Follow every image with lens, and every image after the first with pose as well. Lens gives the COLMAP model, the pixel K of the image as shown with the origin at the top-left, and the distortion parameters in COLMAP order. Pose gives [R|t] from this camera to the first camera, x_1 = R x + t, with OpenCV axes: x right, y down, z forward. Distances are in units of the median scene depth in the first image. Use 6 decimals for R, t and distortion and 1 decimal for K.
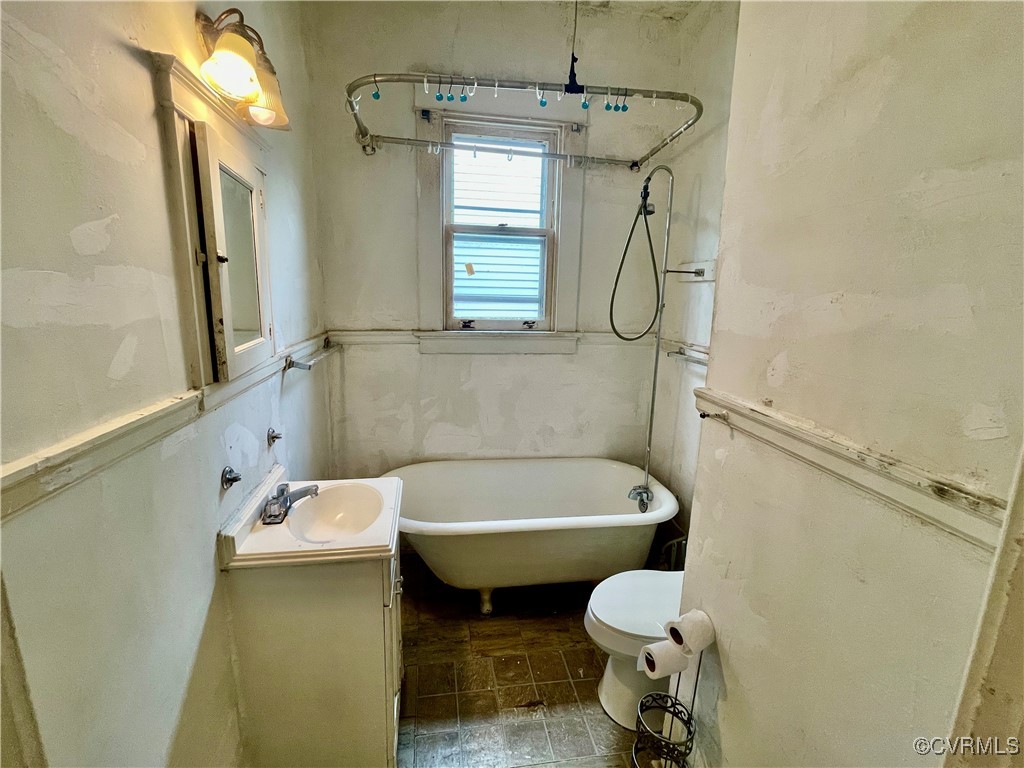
lens RADIAL K [[456.0, 0, 509.0], [0, 456.0, 384.6], [0, 0, 1]] dist [-0.007509, -0.000034]
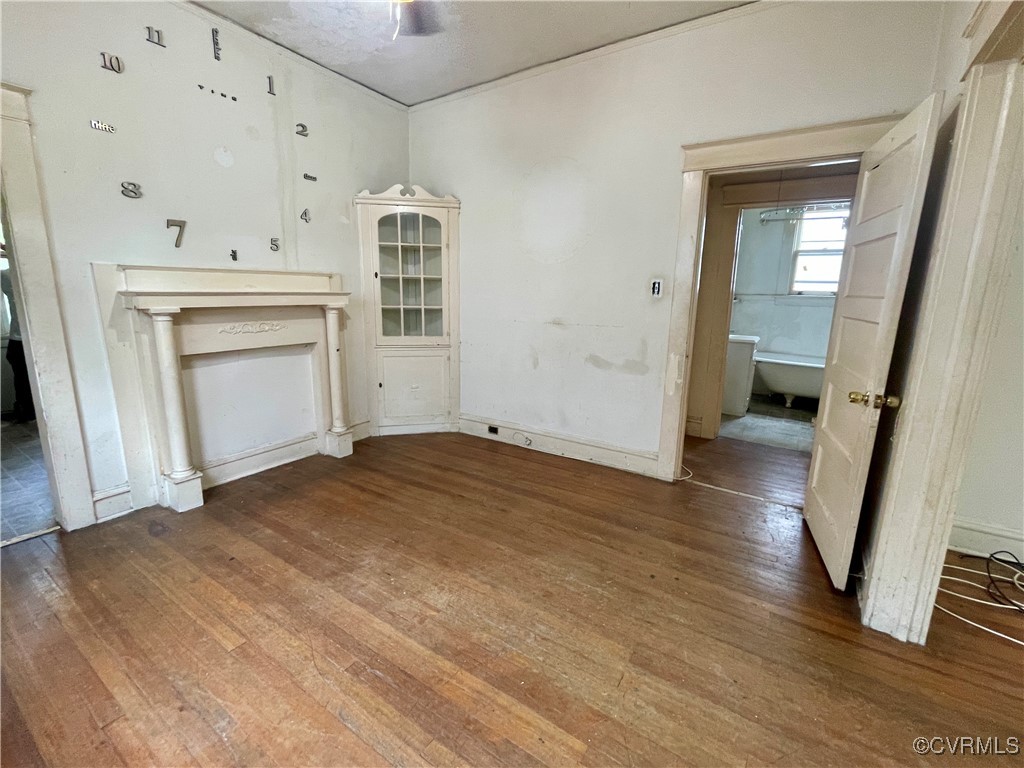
lens RADIAL K [[456.0, 0, 515.4], [0, 456.0, 381.8], [0, 0, 1]] dist [-0.007509, -0.000034]
pose [[0.734788, 0.121935, -0.667247, 0.437558], [-0.130844, 0.990714, 0.036957, 0.413913], [0.665558, 0.060150, 0.743919, -1.623800]]
